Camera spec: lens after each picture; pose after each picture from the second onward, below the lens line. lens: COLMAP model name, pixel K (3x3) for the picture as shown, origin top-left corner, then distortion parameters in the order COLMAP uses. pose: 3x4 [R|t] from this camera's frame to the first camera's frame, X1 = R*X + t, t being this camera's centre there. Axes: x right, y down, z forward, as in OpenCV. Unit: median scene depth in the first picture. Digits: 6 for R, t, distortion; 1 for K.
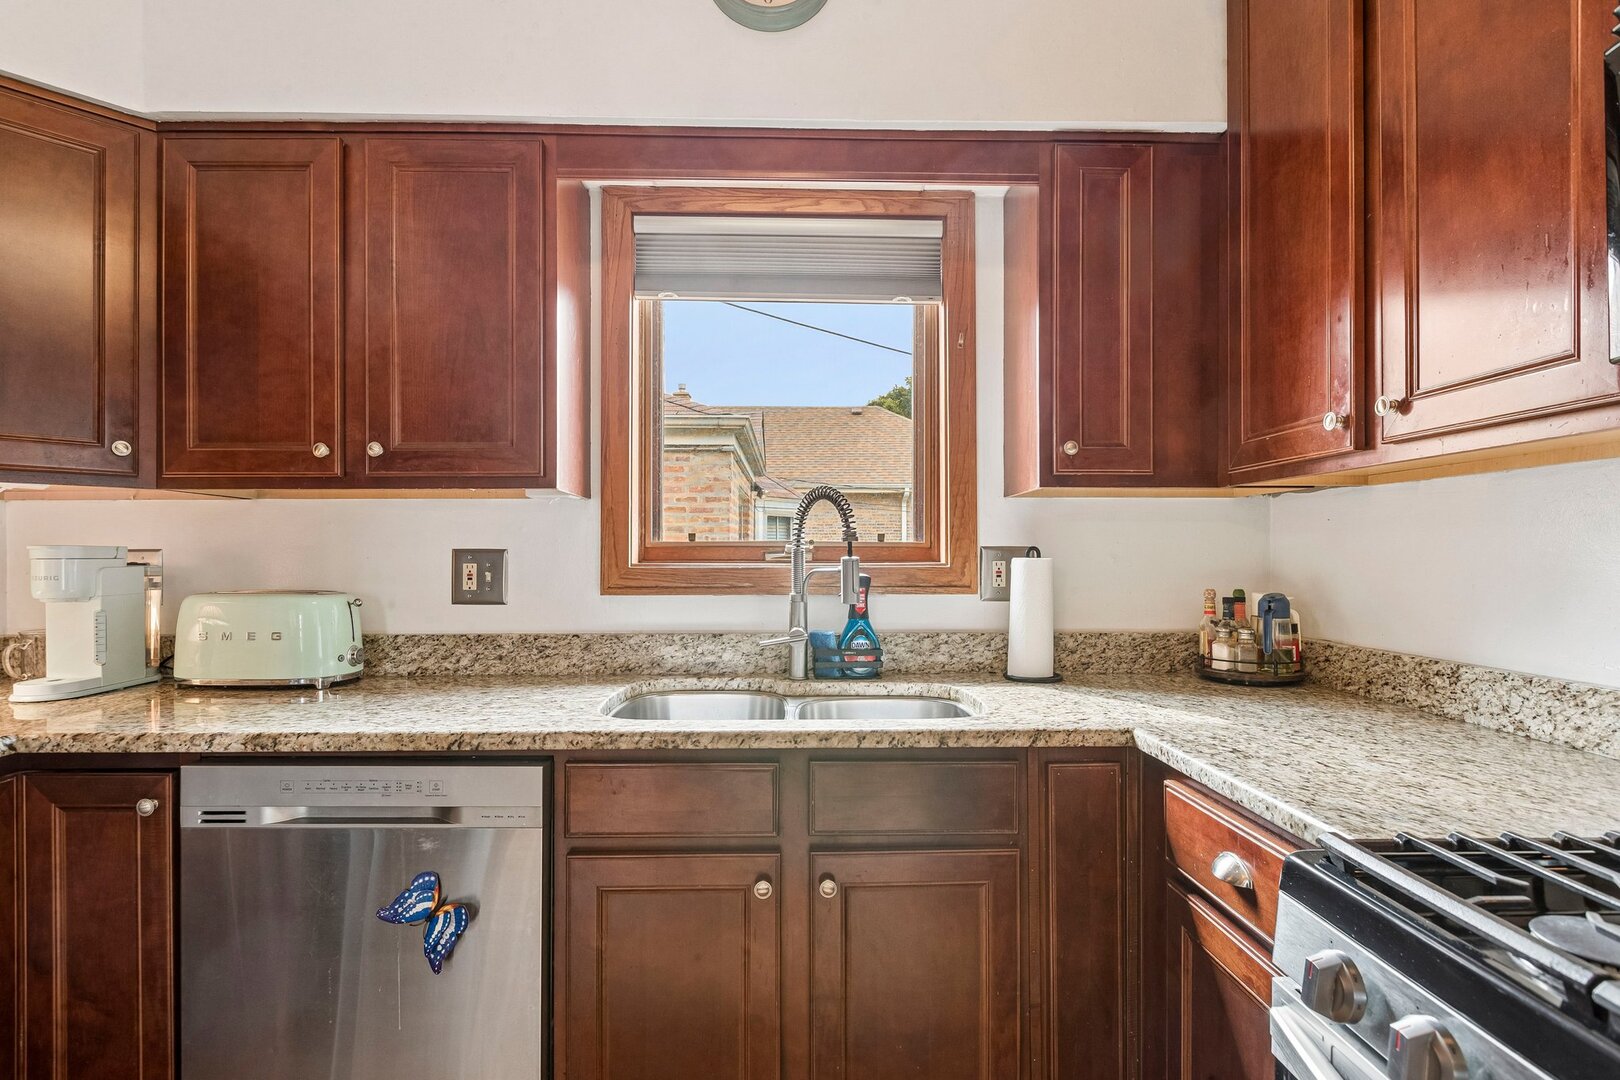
lens RADIAL K [[784.2, 0, 807.7], [0, 784.2, 547.8], [0, 0, 1]] dist [-0.003569, 0.001685]
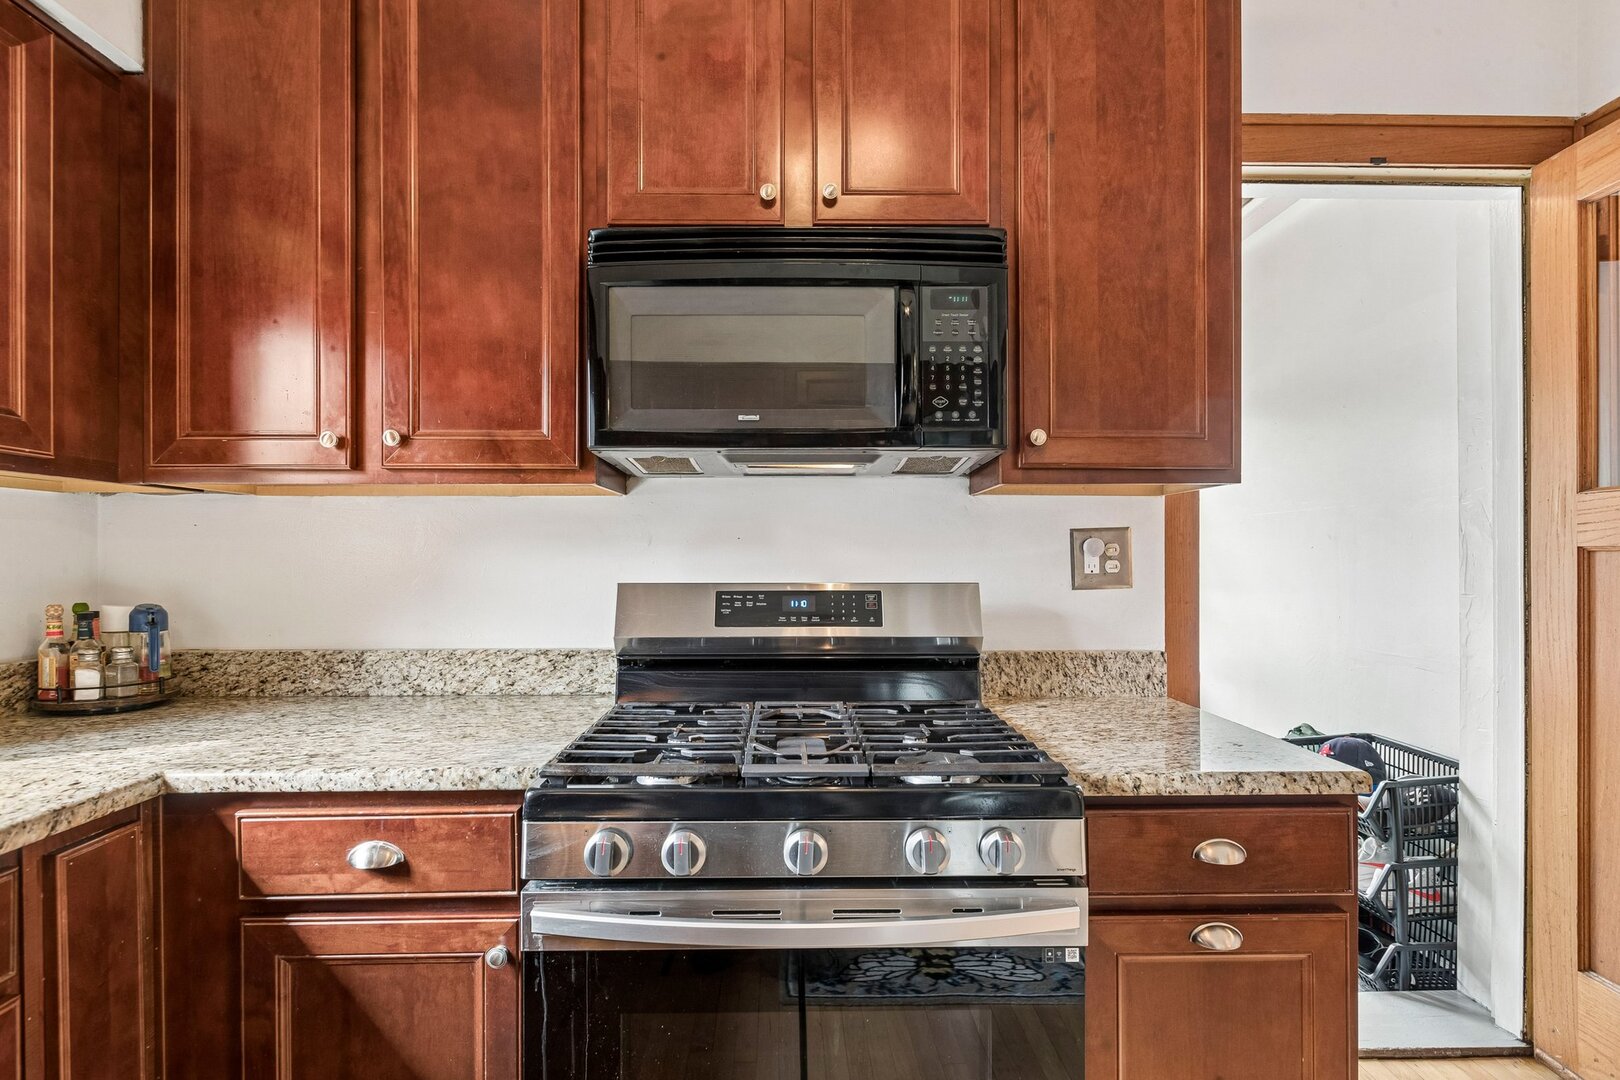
lens RADIAL K [[784.2, 0, 803.6], [0, 784.2, 554.1], [0, 0, 1]] dist [-0.003569, 0.001685]
pose [[0.008742, 0.004511, 0.999952, -0.341463], [-0.006265, 0.999970, -0.004457, -0.000558], [-0.999942, -0.006226, 0.008770, 0.262981]]
